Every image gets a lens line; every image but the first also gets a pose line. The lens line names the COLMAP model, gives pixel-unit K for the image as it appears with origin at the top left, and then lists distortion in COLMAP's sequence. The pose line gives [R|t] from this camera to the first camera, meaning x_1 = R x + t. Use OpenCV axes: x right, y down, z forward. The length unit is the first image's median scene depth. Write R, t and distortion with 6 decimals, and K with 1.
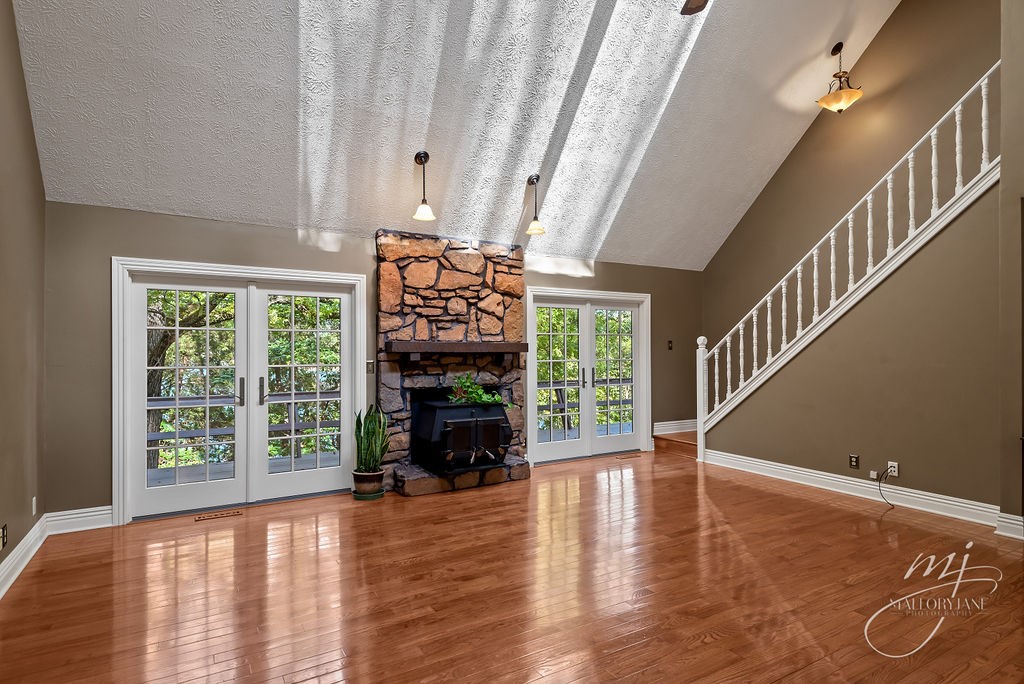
lens RADIAL K [[544.4, 0, 512.0], [0, 544.4, 342.0], [0, 0, 1]] dist [0.026046, -0.000075]
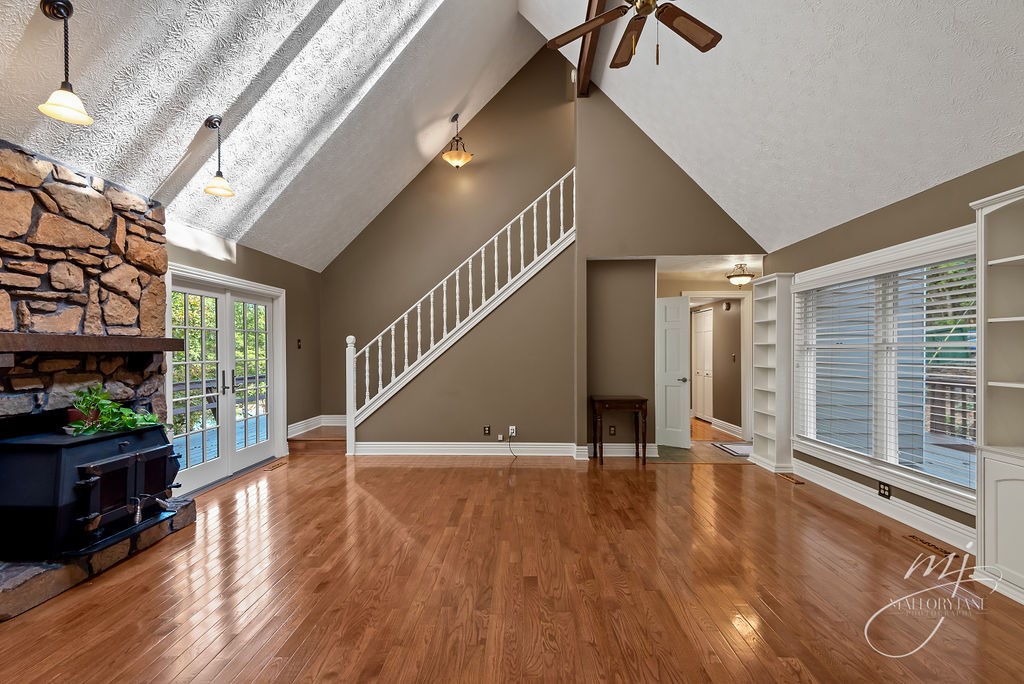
lens RADIAL K [[466.0, 0, 511.6], [0, 466.0, 345.7], [0, 0, 1]] dist [0.026242, -0.016022]
pose [[0.532763, 0.005768, 0.846245, -0.275254], [-0.010618, 0.999944, -0.000131, 0.006446], [-0.846198, -0.008915, 0.532794, 0.290574]]
